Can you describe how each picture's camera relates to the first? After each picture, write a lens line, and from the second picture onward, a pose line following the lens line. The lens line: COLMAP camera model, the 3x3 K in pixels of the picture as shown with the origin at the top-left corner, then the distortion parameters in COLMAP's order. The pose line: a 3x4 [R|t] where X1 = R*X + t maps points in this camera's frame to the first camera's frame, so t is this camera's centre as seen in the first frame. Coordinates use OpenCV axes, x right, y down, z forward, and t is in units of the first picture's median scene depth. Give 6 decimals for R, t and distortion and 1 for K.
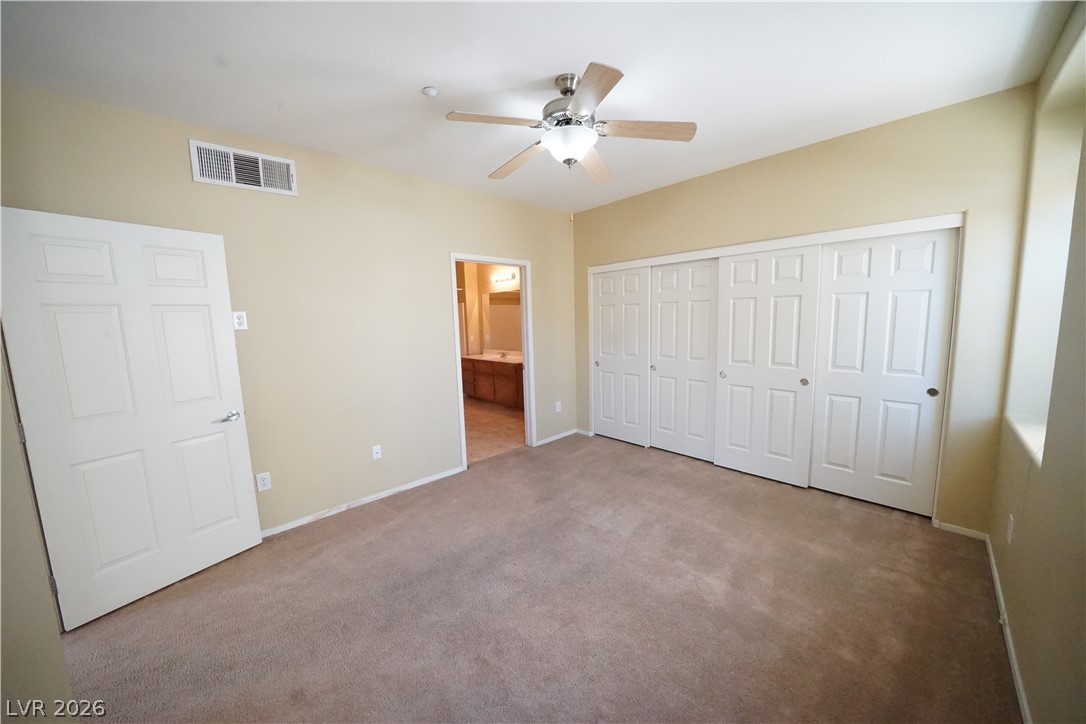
lens RADIAL K [[376.1, 0, 545.2], [0, 376.1, 361.3], [0, 0, 1]] dist [-0.019784, 0.000148]
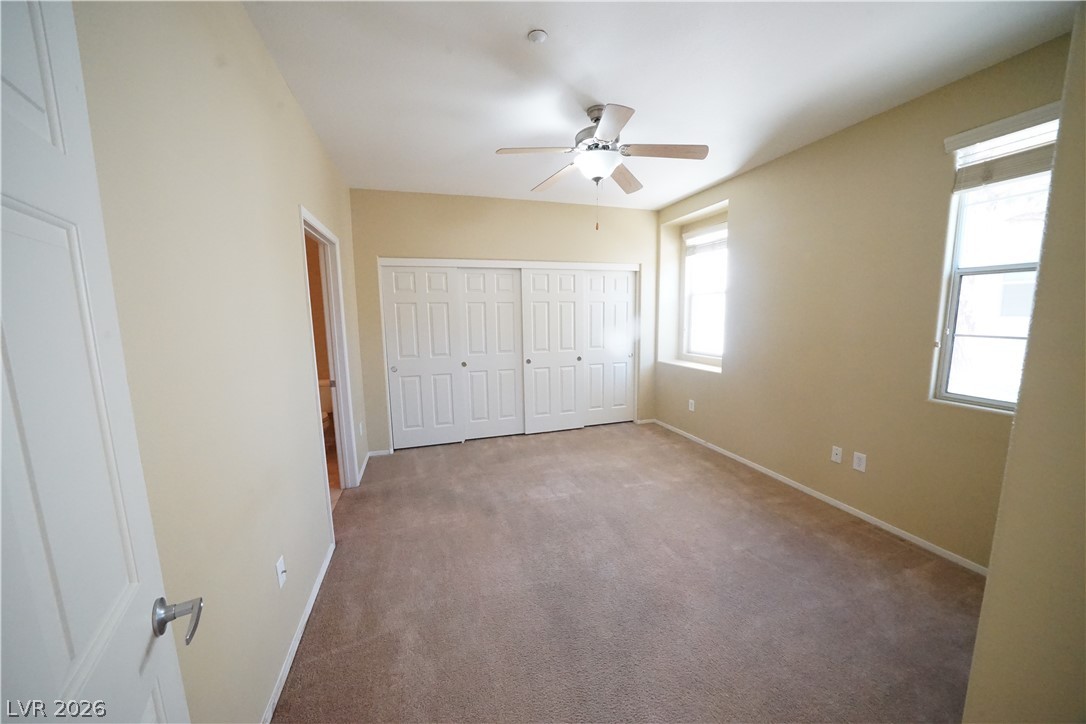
lens RADIAL K [[376.1, 0, 545.2], [0, 376.1, 361.3], [0, 0, 1]] dist [-0.019784, 0.000148]
pose [[0.428057, -0.094904, 0.898755, -0.681405], [0.108888, 0.992642, 0.052957, -0.027726], [-0.897168, 0.075195, 0.435242, 0.412313]]
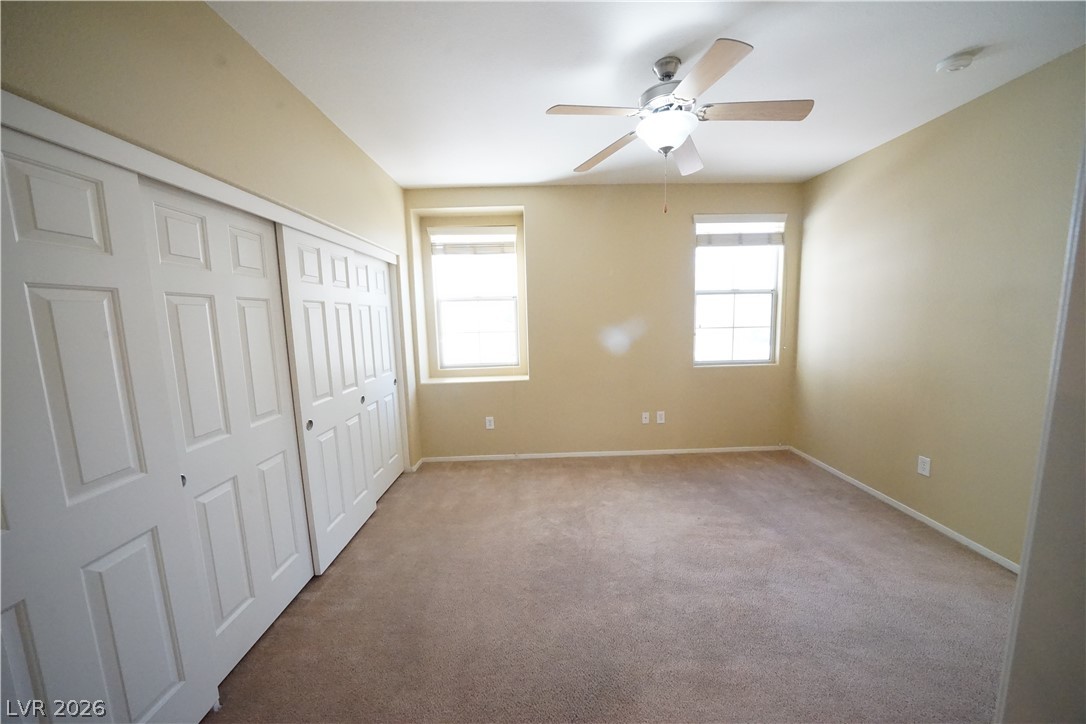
lens RADIAL K [[376.1, 0, 545.2], [0, 376.1, 361.3], [0, 0, 1]] dist [-0.019784, 0.000148]
pose [[-0.740979, -0.036711, 0.670524, -0.221912], [0.122894, 0.974228, 0.189145, -0.139389], [-0.660187, 0.222556, -0.717371, 1.214342]]
